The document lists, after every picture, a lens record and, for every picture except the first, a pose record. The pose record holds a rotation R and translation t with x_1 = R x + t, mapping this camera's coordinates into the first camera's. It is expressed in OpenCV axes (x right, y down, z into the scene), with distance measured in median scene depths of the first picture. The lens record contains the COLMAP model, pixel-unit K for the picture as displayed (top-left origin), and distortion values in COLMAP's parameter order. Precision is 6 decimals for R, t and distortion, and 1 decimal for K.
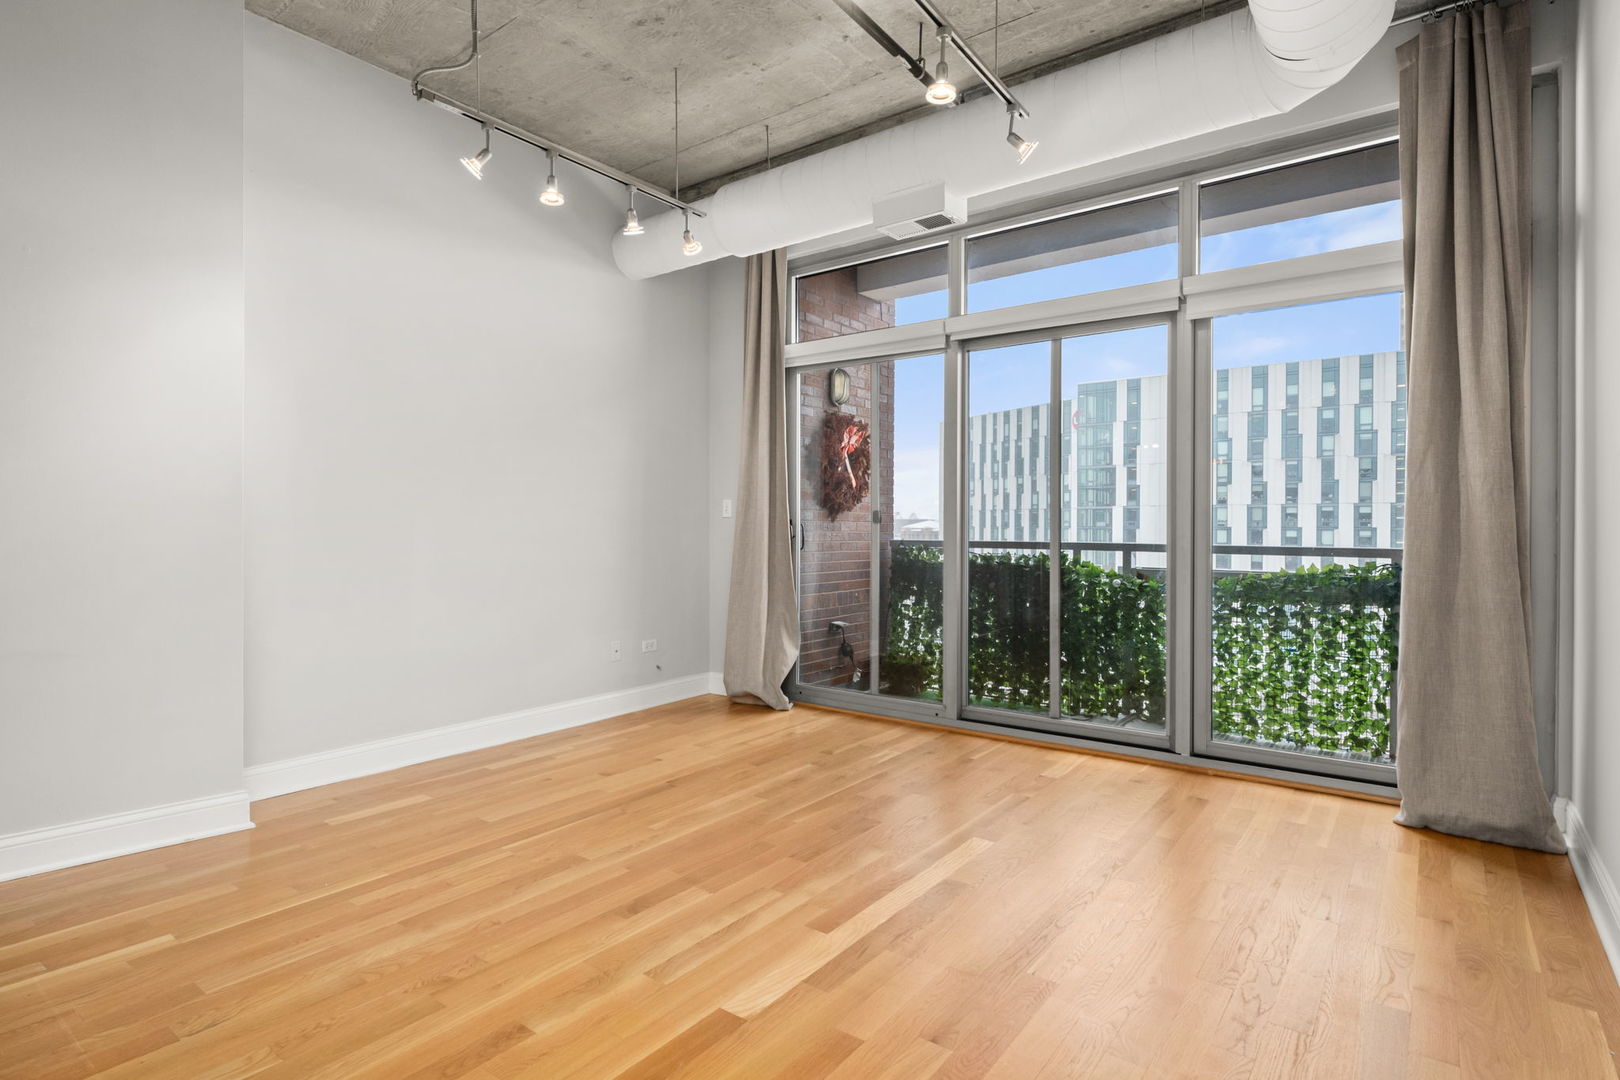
lens RADIAL K [[818.3, 0, 813.7], [0, 818.3, 530.3], [0, 0, 1]] dist [0.000436, 0.000235]
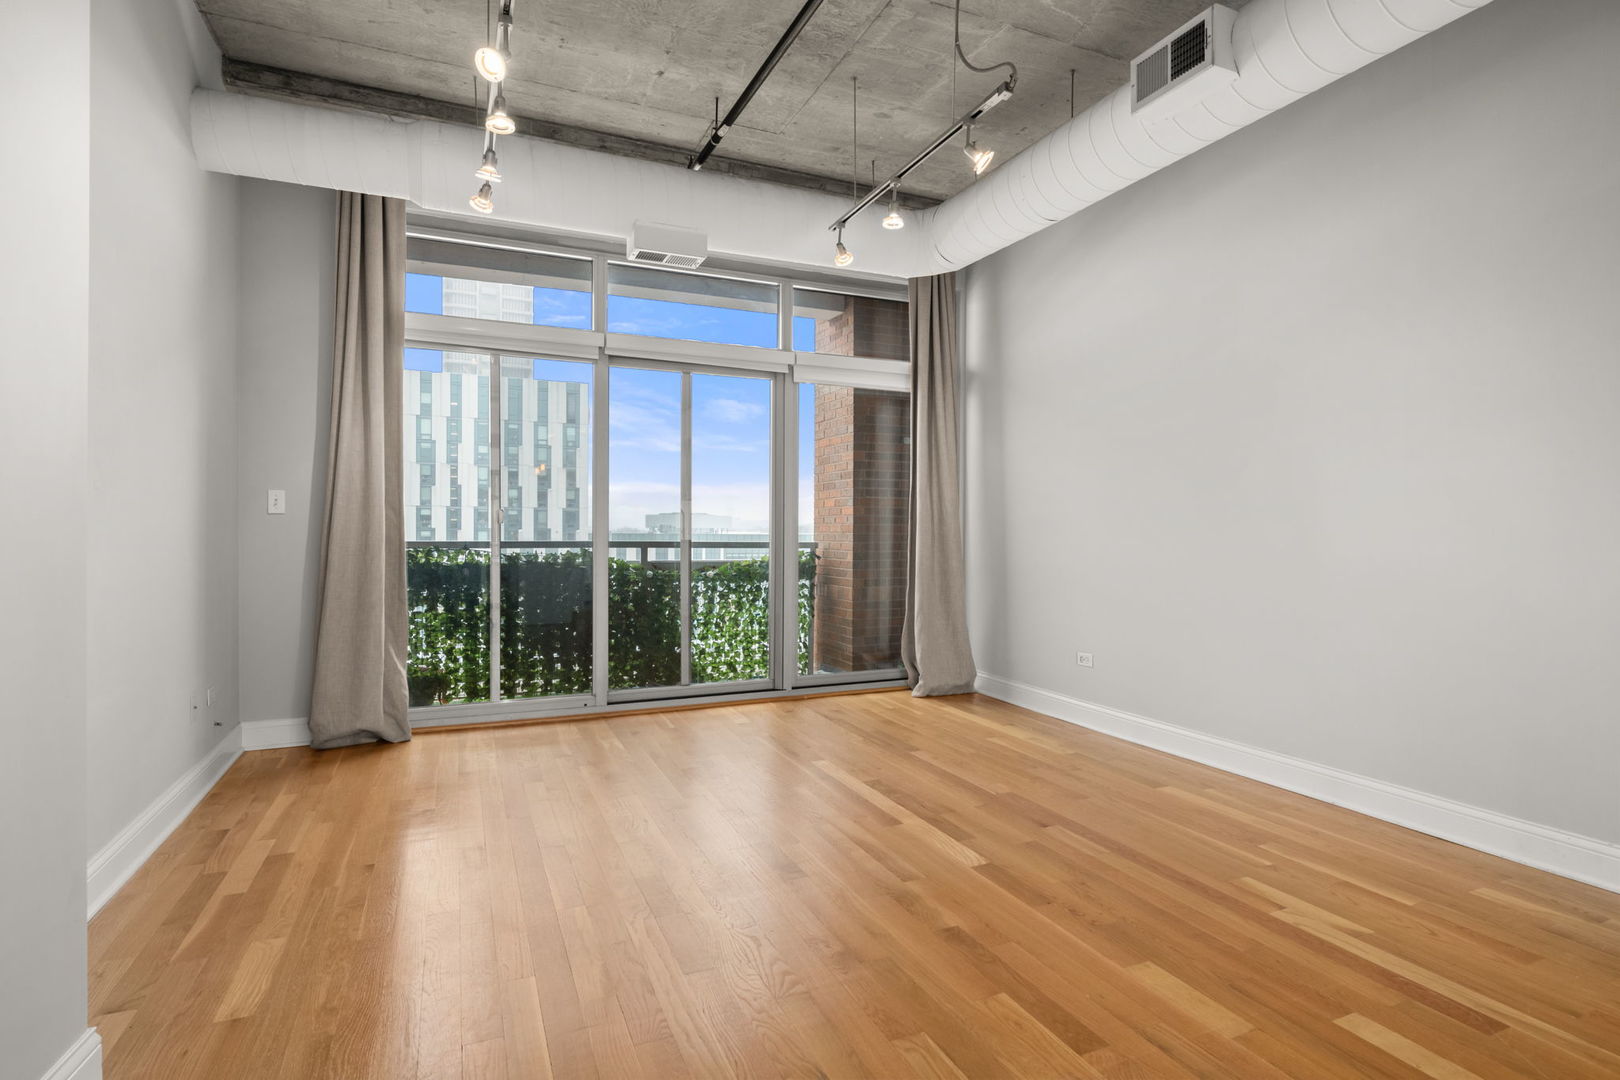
lens RADIAL K [[818.3, 0, 813.7], [0, 818.3, 530.3], [0, 0, 1]] dist [0.000436, 0.000235]
pose [[0.483905, -0.001429, 0.875119, -0.608569], [-0.000286, 0.999998, 0.001791, -0.002190], [-0.875120, -0.001117, 0.483904, 0.224102]]
